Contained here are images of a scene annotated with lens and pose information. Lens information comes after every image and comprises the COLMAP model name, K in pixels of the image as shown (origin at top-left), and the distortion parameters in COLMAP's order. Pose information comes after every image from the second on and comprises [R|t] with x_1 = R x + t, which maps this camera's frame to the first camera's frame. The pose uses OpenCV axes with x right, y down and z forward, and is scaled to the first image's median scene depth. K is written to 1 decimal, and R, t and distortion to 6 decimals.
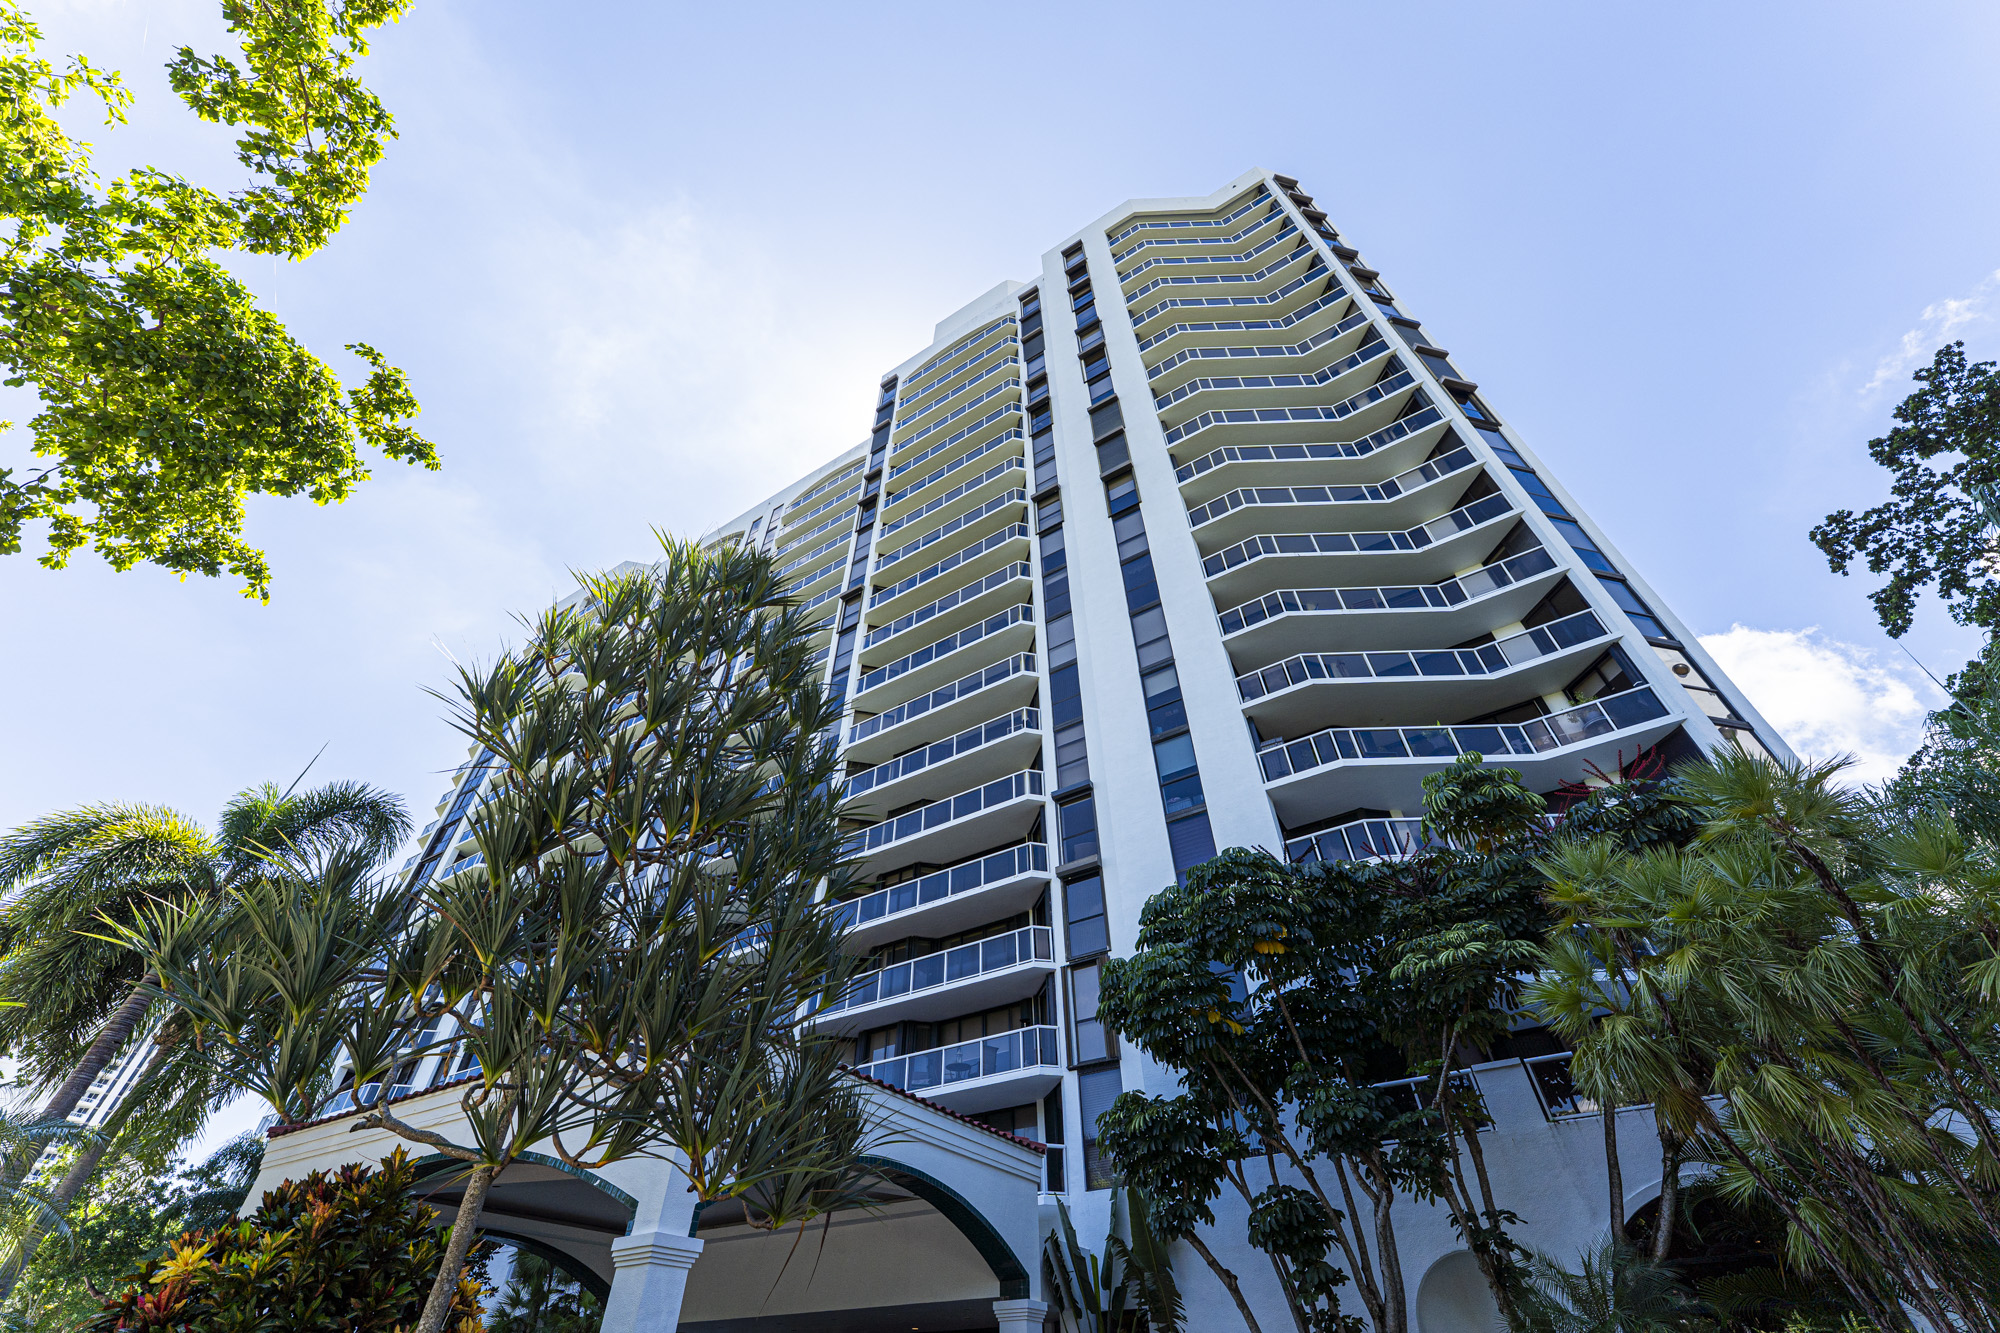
lens RADIAL K [[803.7, 0, 997.1], [0, 803.7, 658.4], [0, 0, 1]] dist [-0.002177, 0.000172]
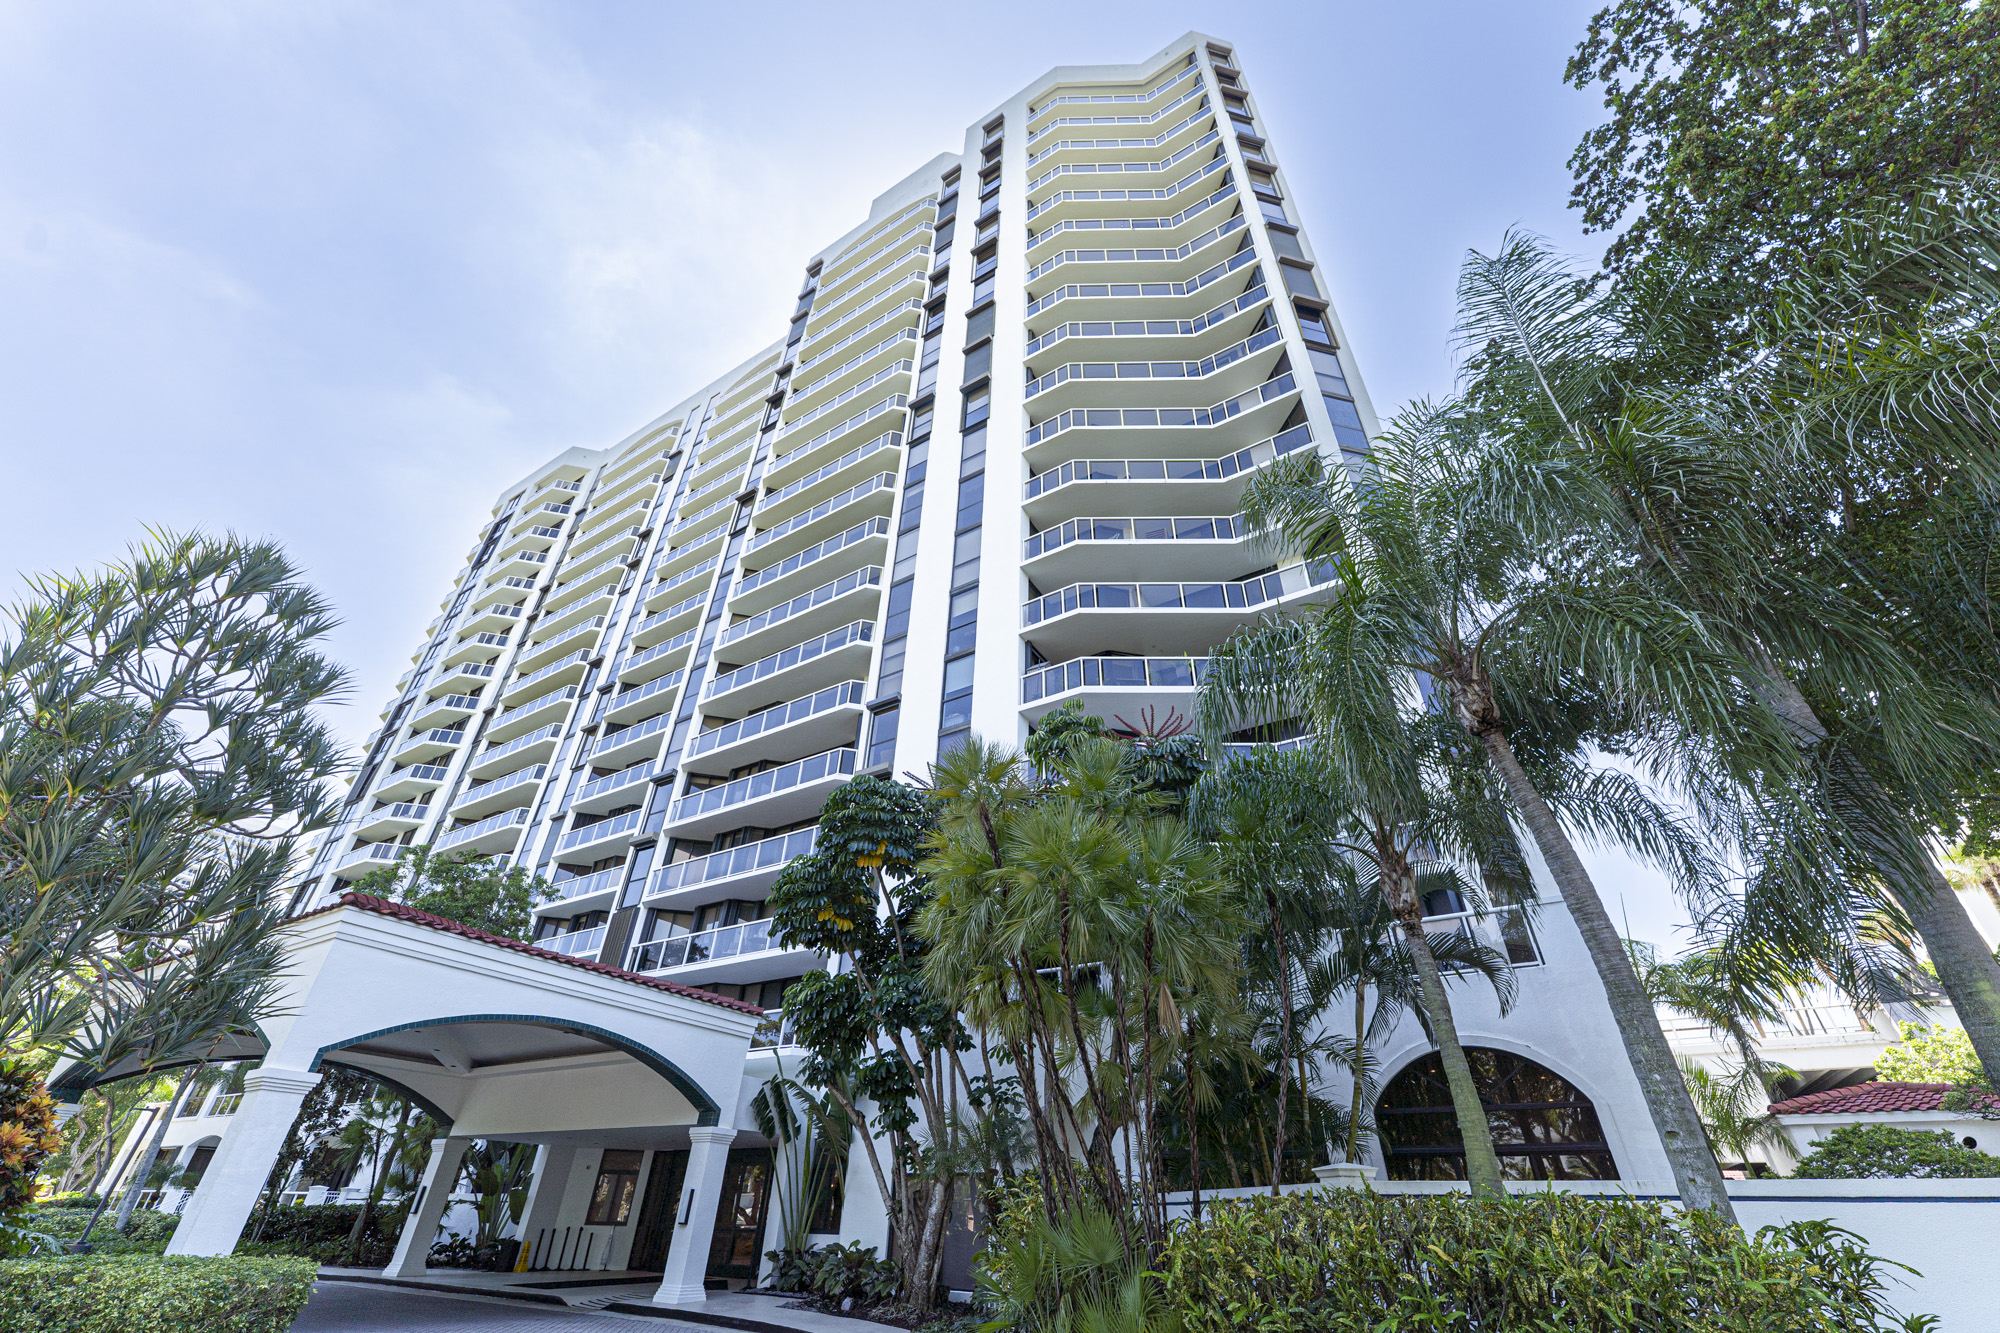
lens RADIAL K [[803.7, 0, 999.2], [0, 803.7, 656.0], [0, 0, 1]] dist [-0.002177, 0.000172]
pose [[0.999608, 0.022479, -0.016668, 0.249926], [-0.019784, 0.988909, 0.147197, -0.054520], [0.019792, -0.146810, 0.988967, -0.052709]]
